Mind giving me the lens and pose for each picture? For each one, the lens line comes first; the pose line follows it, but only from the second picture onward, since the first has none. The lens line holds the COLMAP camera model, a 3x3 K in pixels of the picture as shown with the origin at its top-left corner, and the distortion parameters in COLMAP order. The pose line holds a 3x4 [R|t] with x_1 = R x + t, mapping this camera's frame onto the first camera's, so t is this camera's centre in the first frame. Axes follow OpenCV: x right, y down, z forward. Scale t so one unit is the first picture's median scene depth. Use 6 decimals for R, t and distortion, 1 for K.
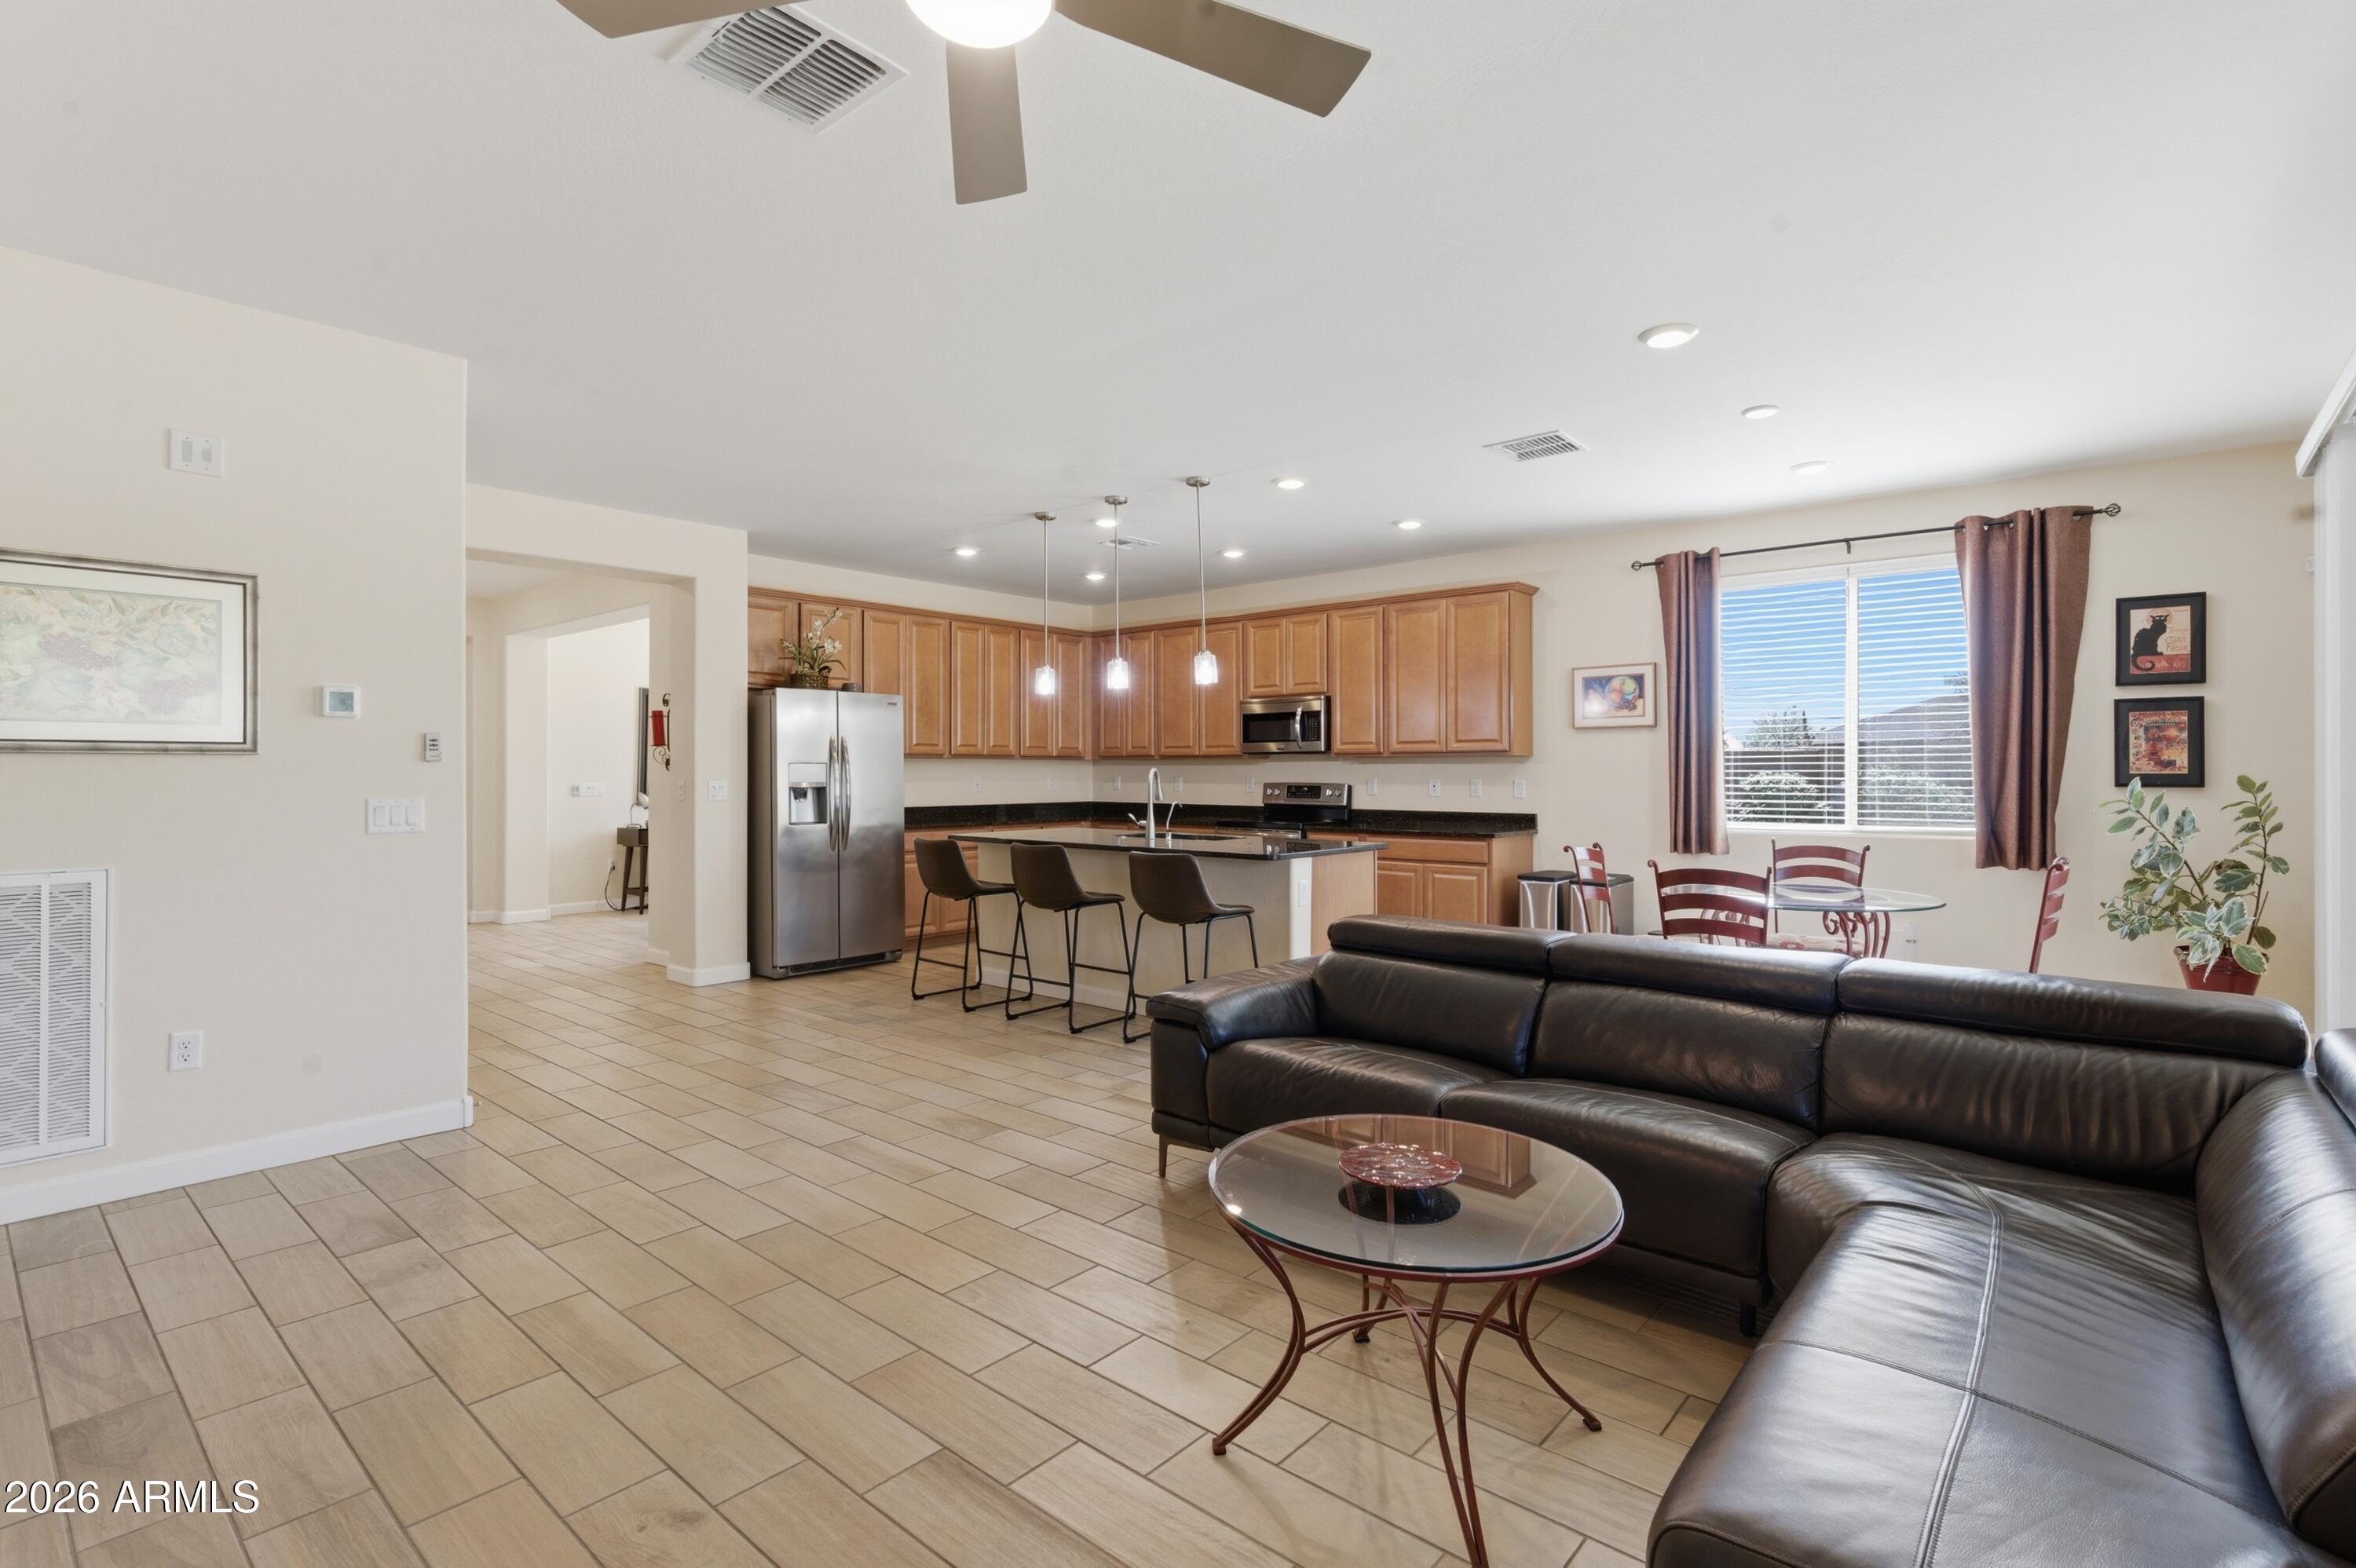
lens RADIAL K [[1117.5, 0, 1194.6], [0, 1117.5, 771.7], [0, 0, 1]] dist [-0.003635, 0.000497]
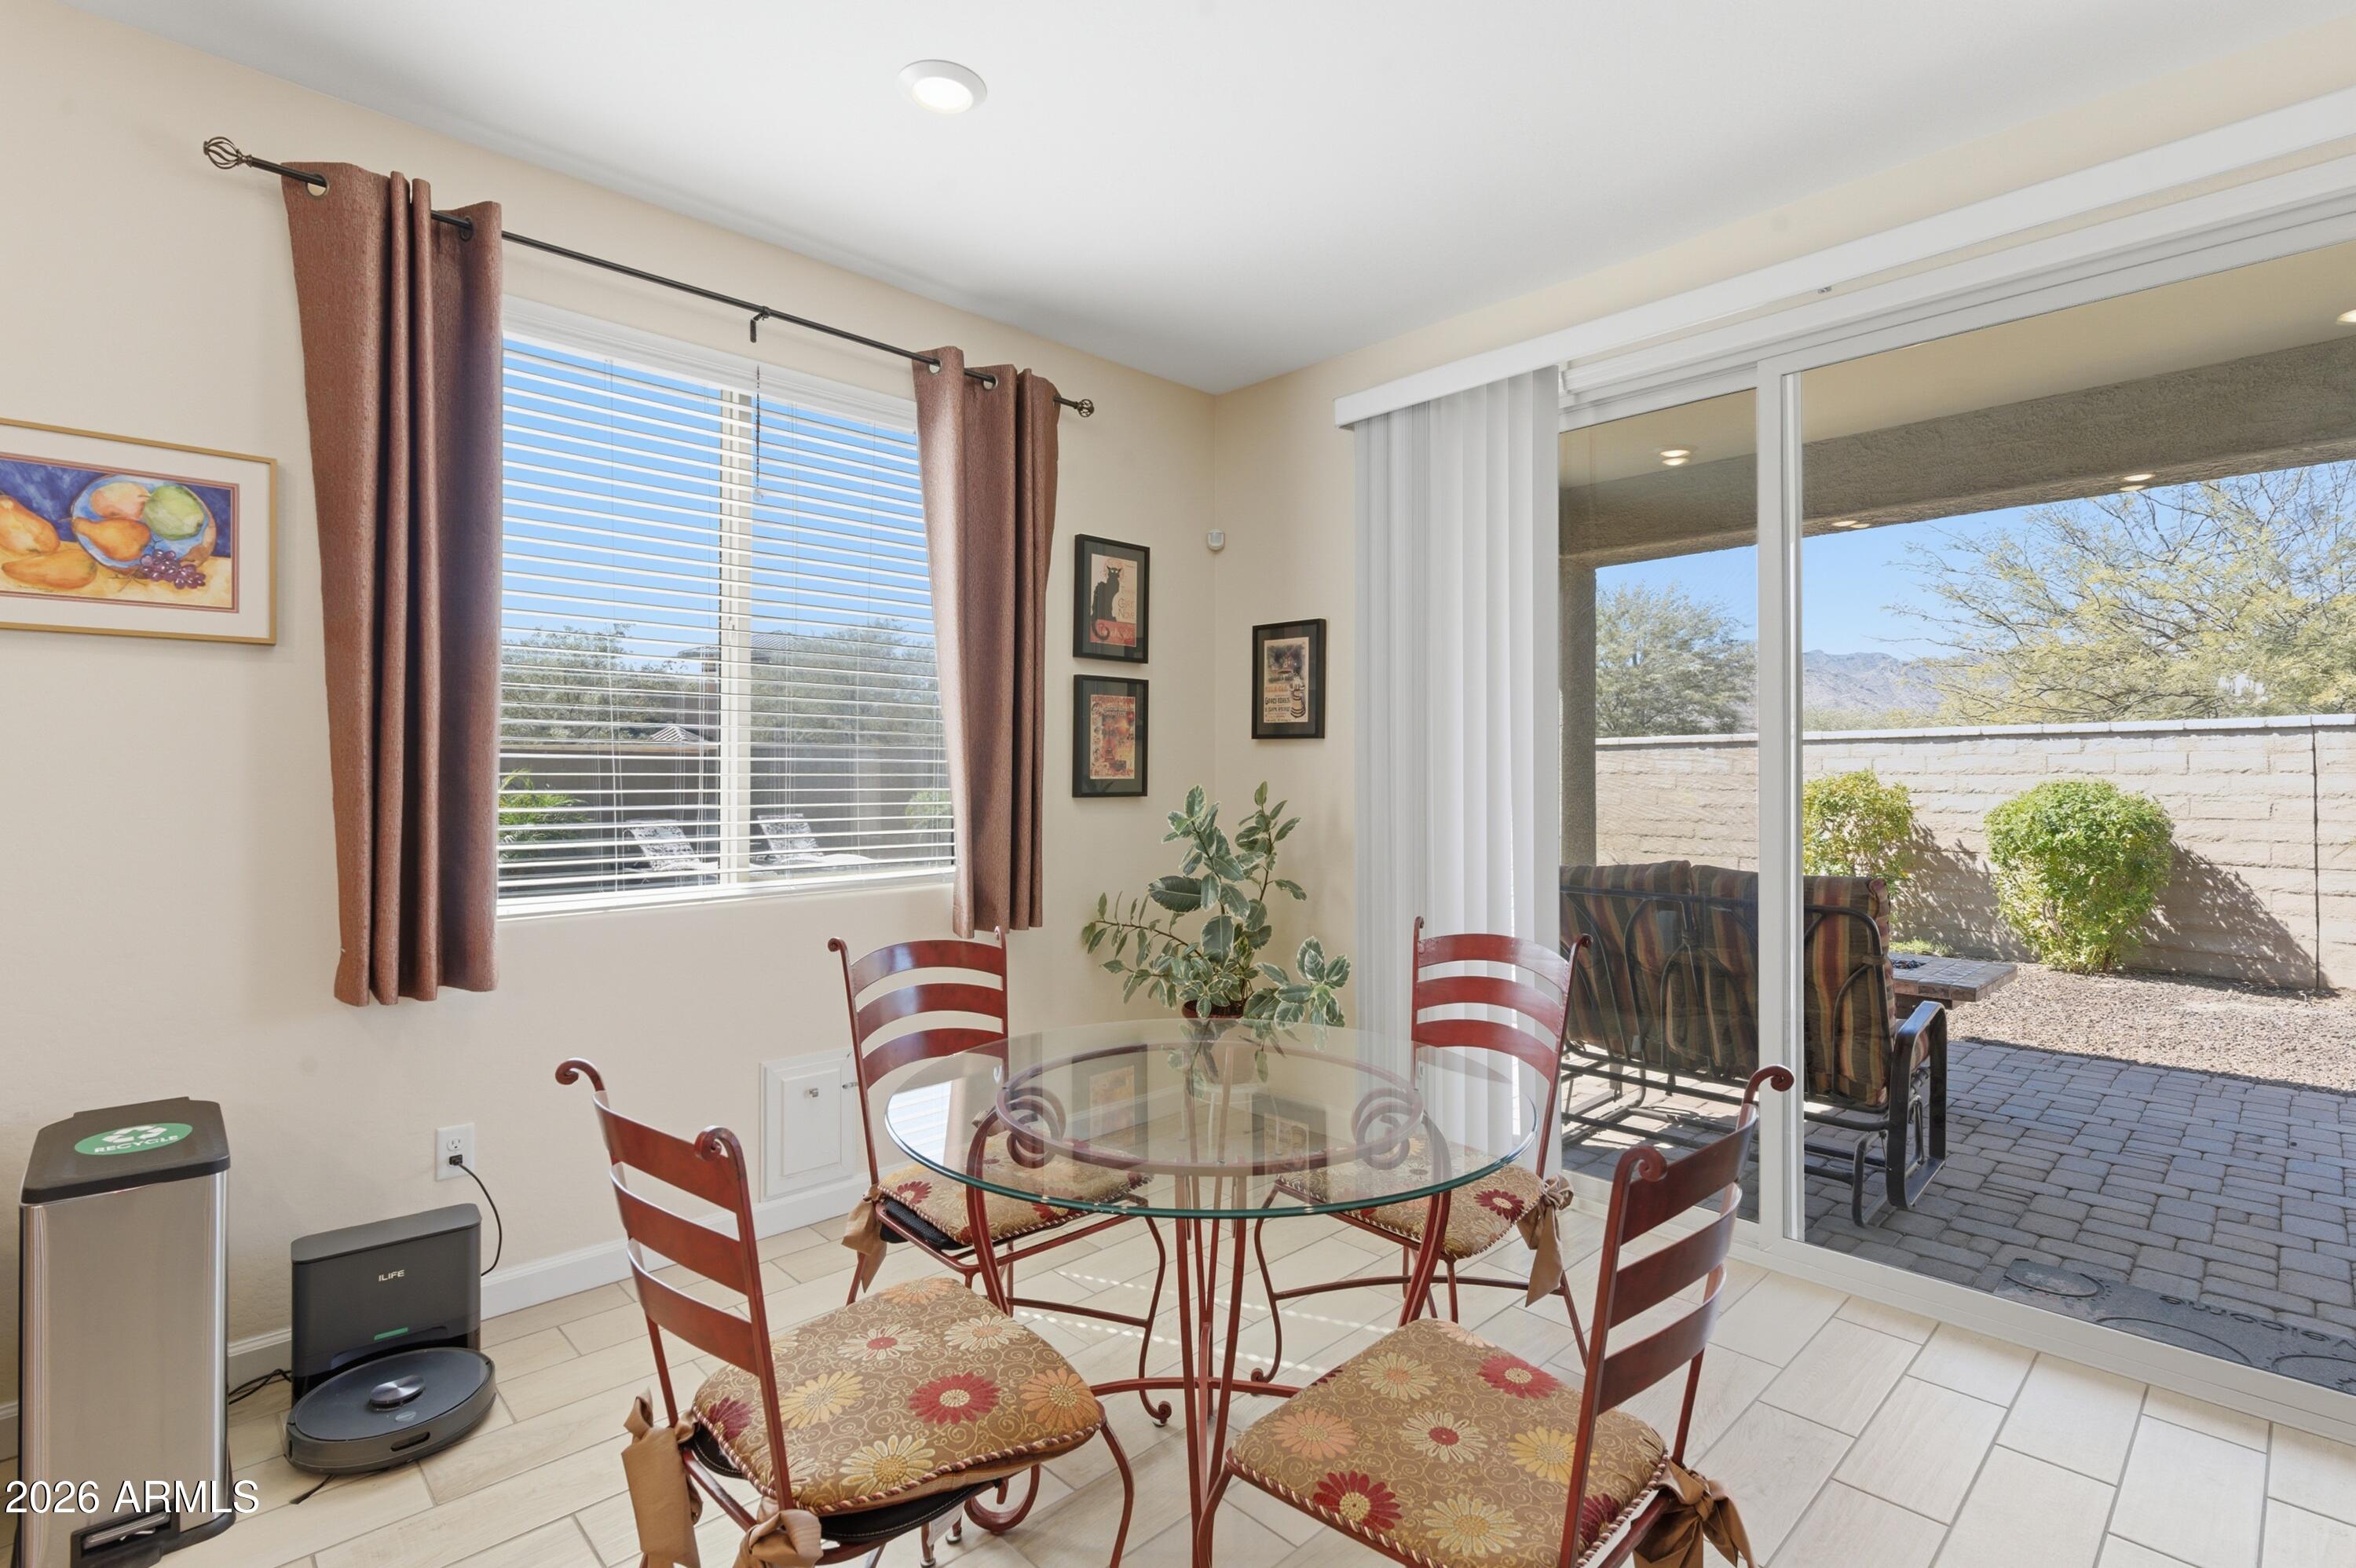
lens RADIAL K [[1117.5, 0, 1181.1], [0, 1117.5, 764.1], [0, 0, 1]] dist [-0.003635, 0.000497]
pose [[0.102329, 0.010266, 0.994698, 0.097306], [-0.000668, 0.999947, -0.010252, -0.000546], [-0.994750, 0.000385, 0.102330, 0.676644]]
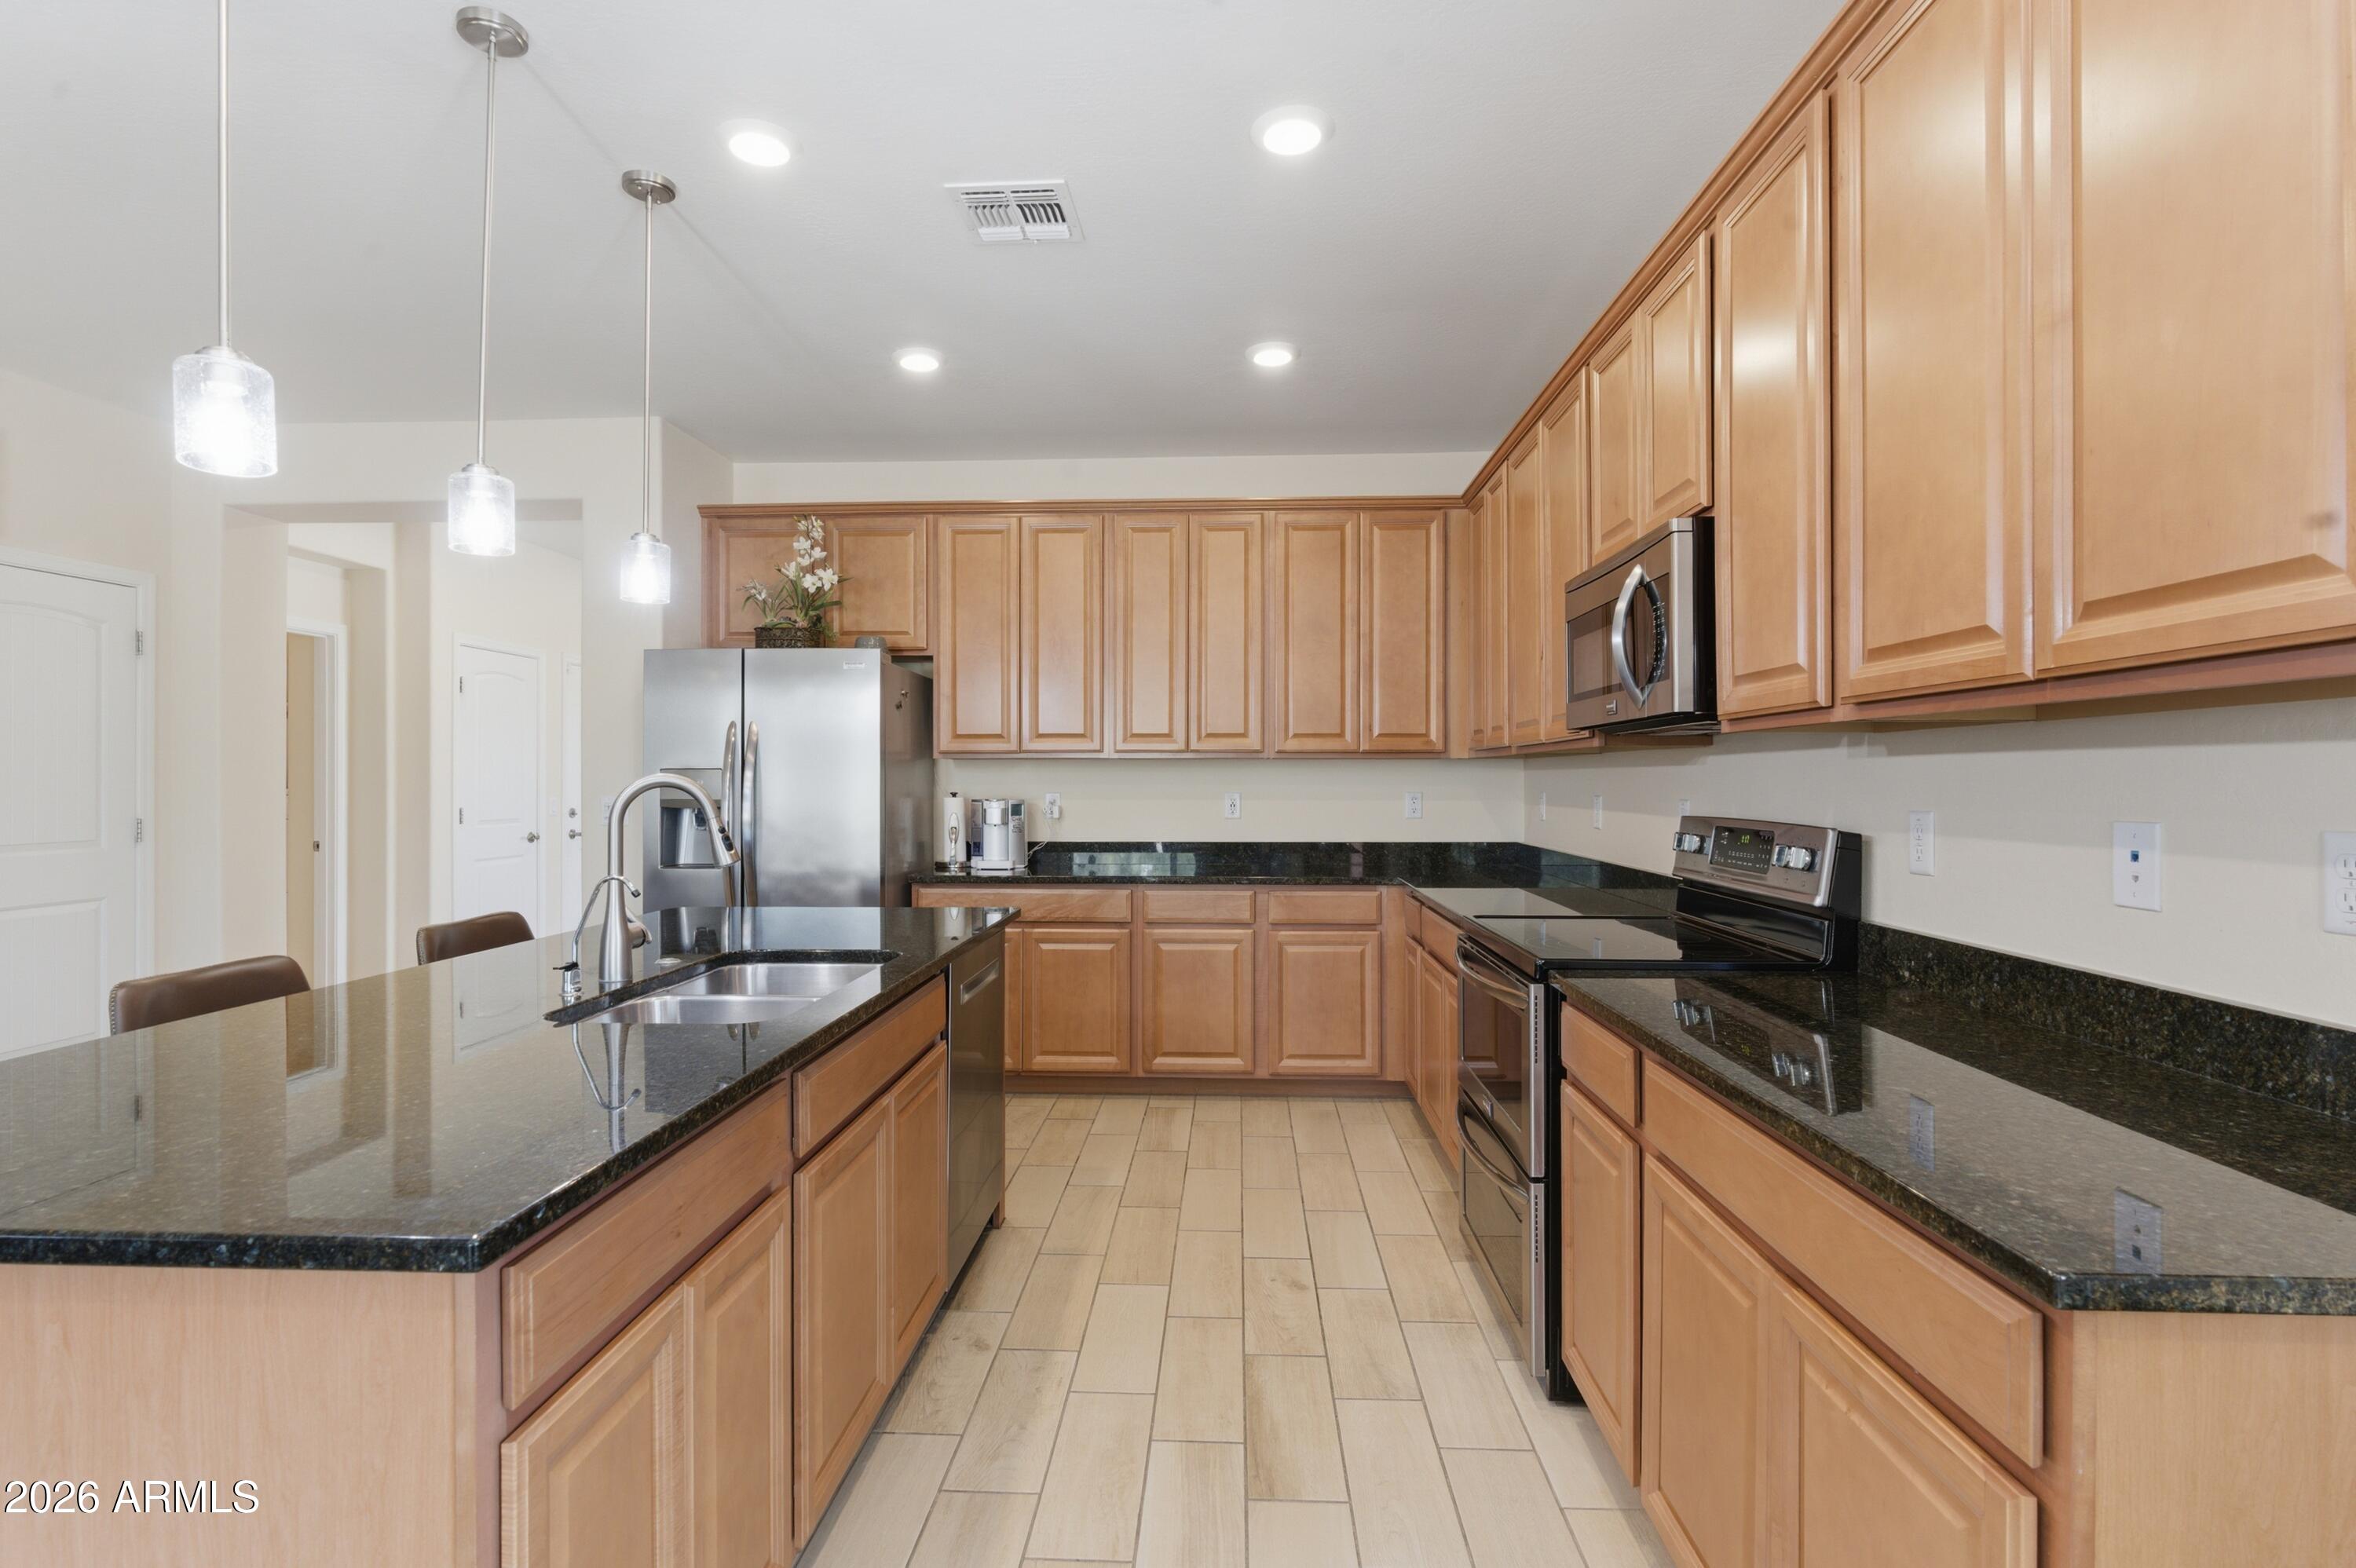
lens RADIAL K [[1117.5, 0, 1193.3], [0, 1117.5, 781.4], [0, 0, 1]] dist [-0.003635, 0.000497]
pose [[0.613668, 0.001178, -0.789563, 0.304565], [-0.001184, 0.999999, 0.000571, -0.001014], [0.789563, 0.000585, 0.613669, 0.833582]]
